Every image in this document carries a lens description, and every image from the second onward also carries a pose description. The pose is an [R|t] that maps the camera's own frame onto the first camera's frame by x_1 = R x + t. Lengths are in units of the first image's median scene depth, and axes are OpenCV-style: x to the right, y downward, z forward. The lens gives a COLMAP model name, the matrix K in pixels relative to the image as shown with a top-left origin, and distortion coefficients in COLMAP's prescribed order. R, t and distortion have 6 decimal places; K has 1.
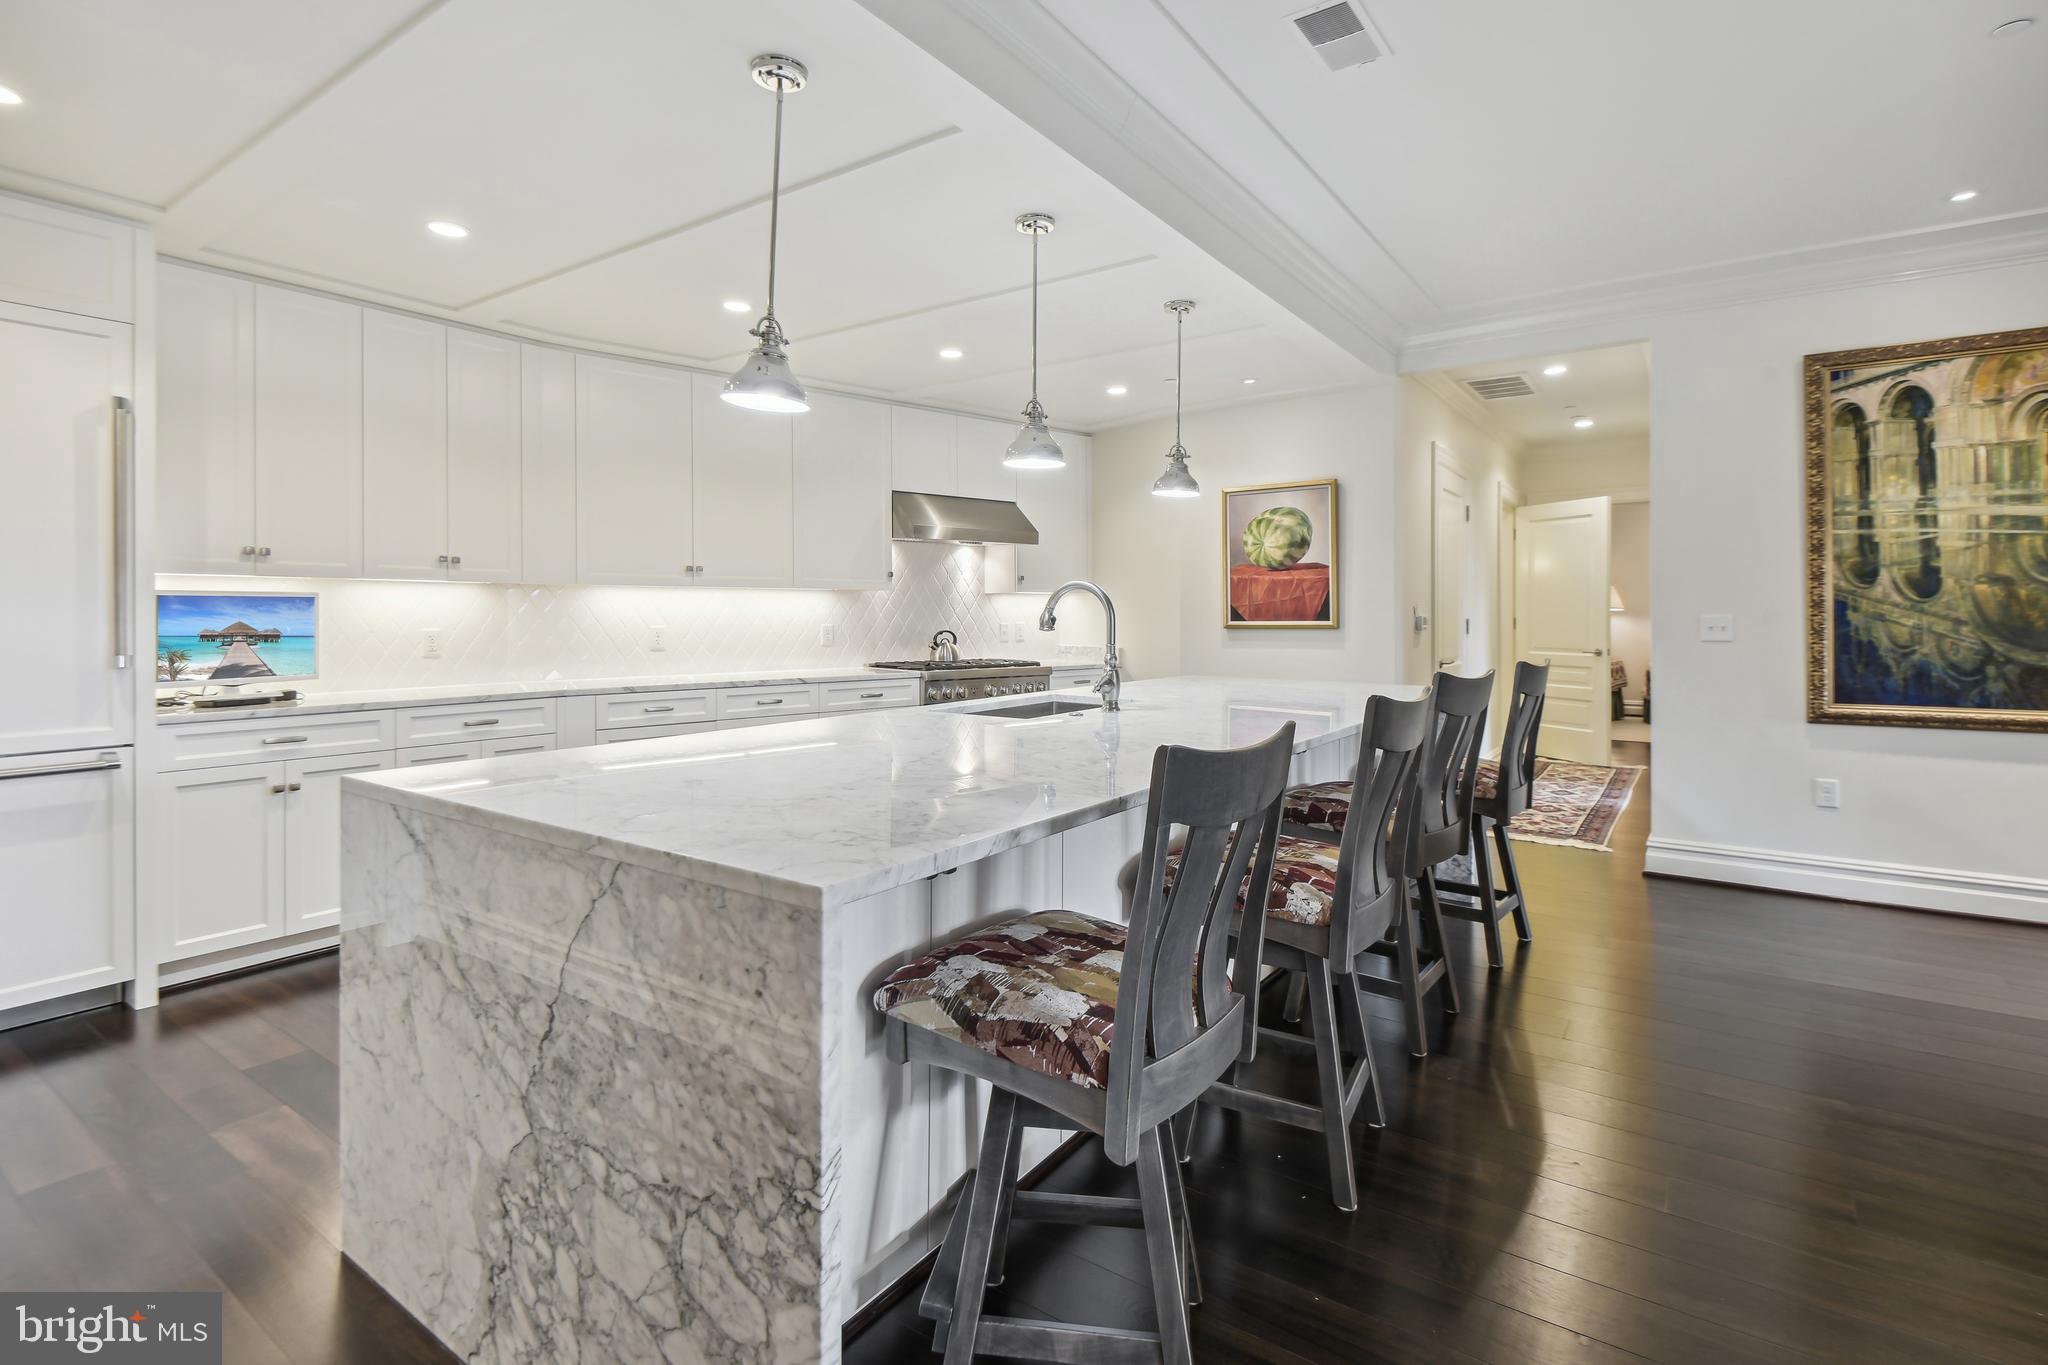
lens RADIAL K [[978.3, 0, 1013.7], [0, 978.3, 632.4], [0, 0, 1]] dist [0.001582, -0.000286]
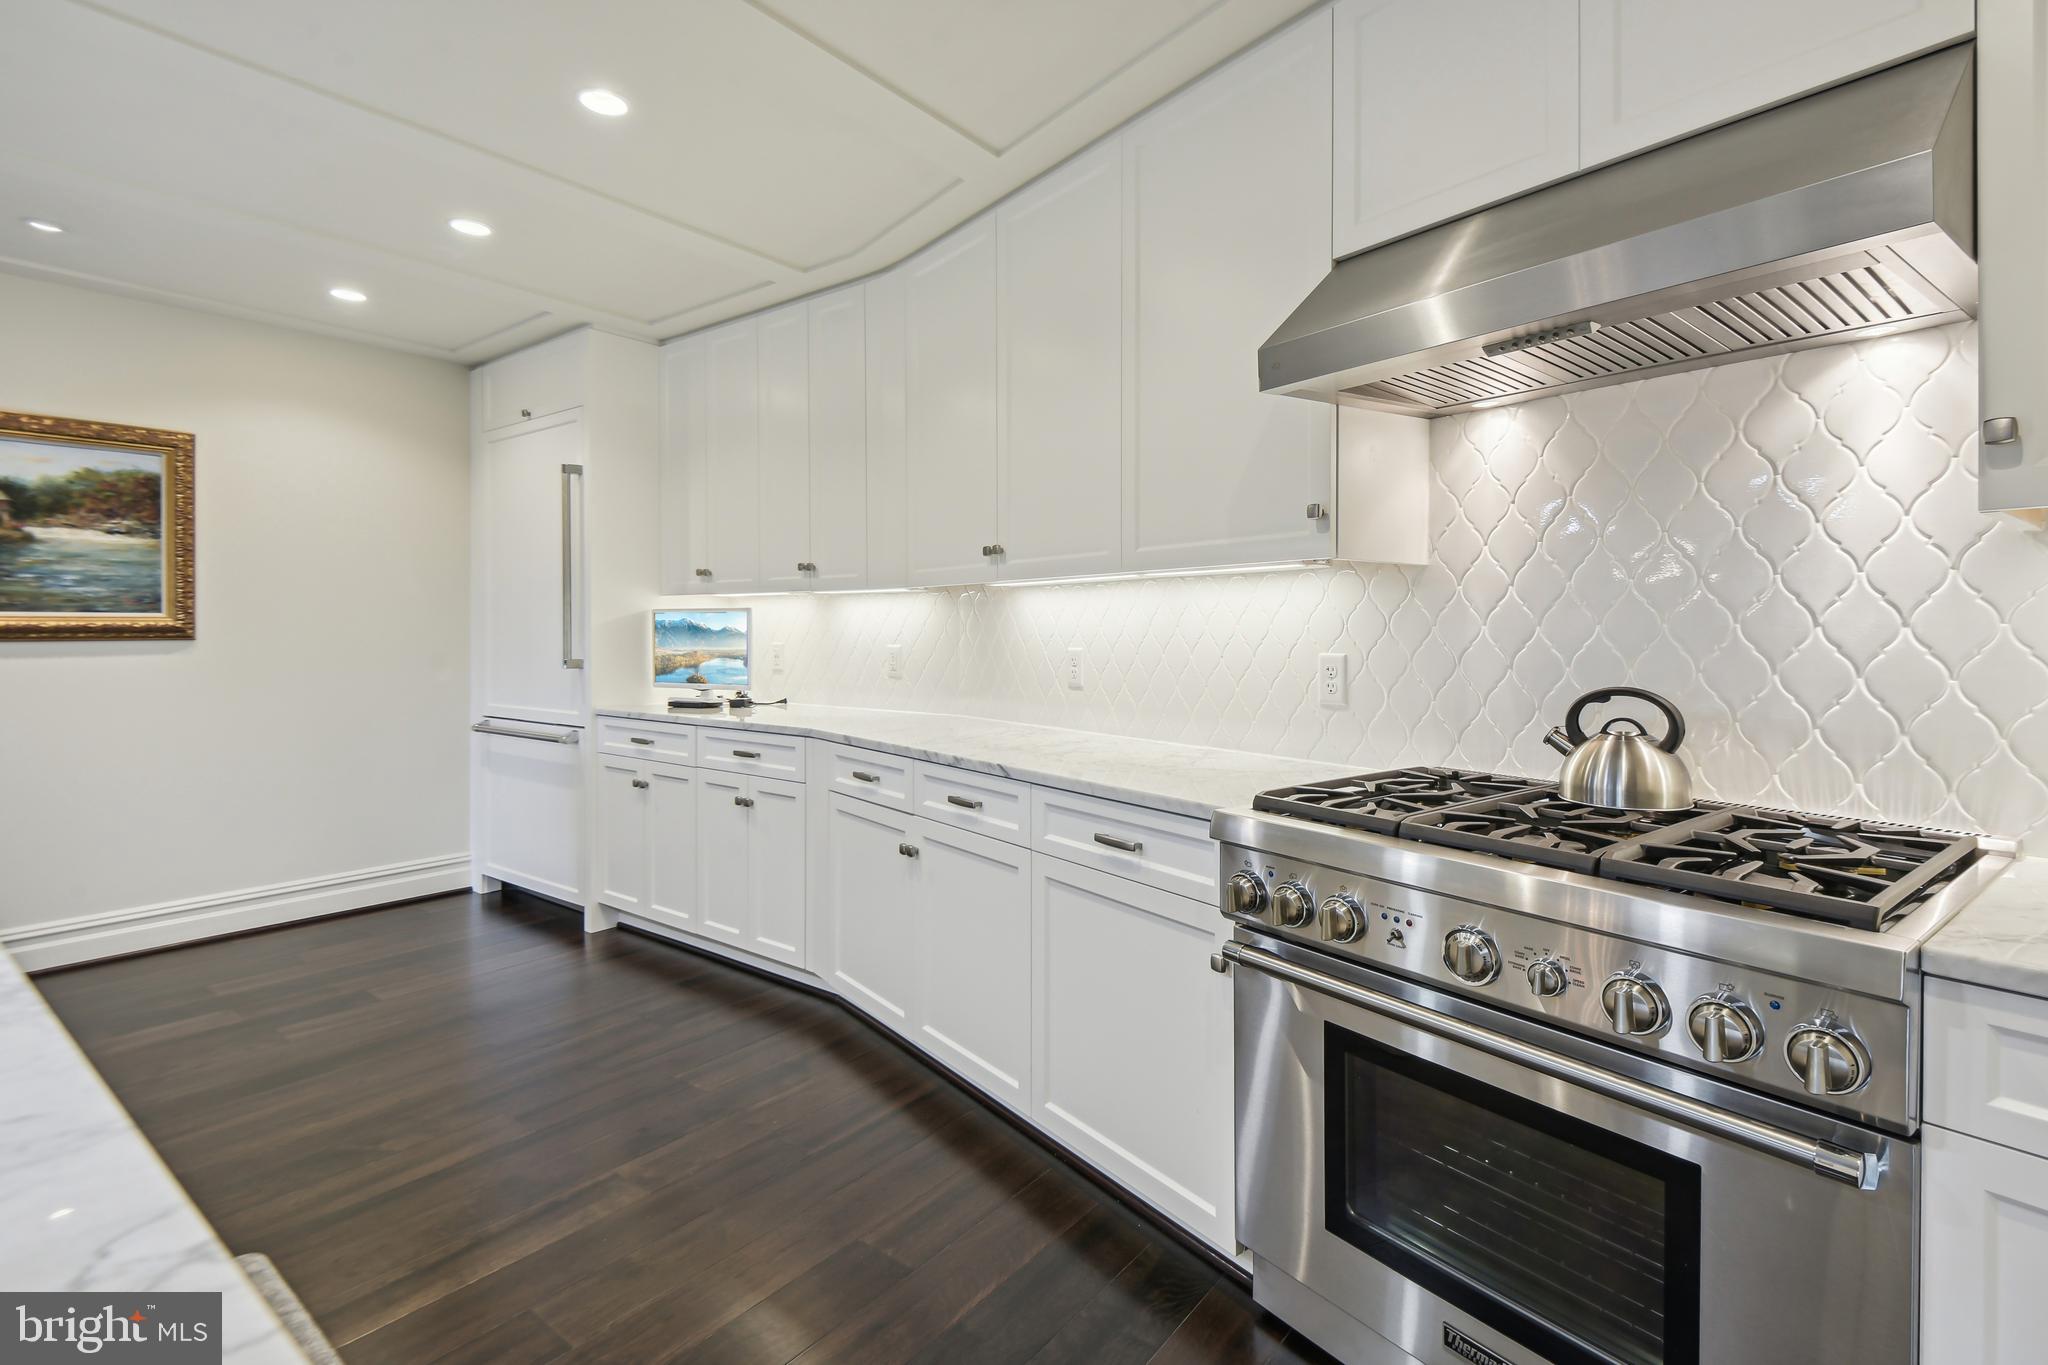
lens RADIAL K [[978.3, 0, 1013.7], [0, 978.3, 632.4], [0, 0, 1]] dist [0.001582, -0.000286]
pose [[-0.043362, 0.002571, -0.999056, 0.323268], [-0.019069, 0.999812, 0.003401, -0.023517], [0.998877, 0.019199, -0.043305, 1.352666]]
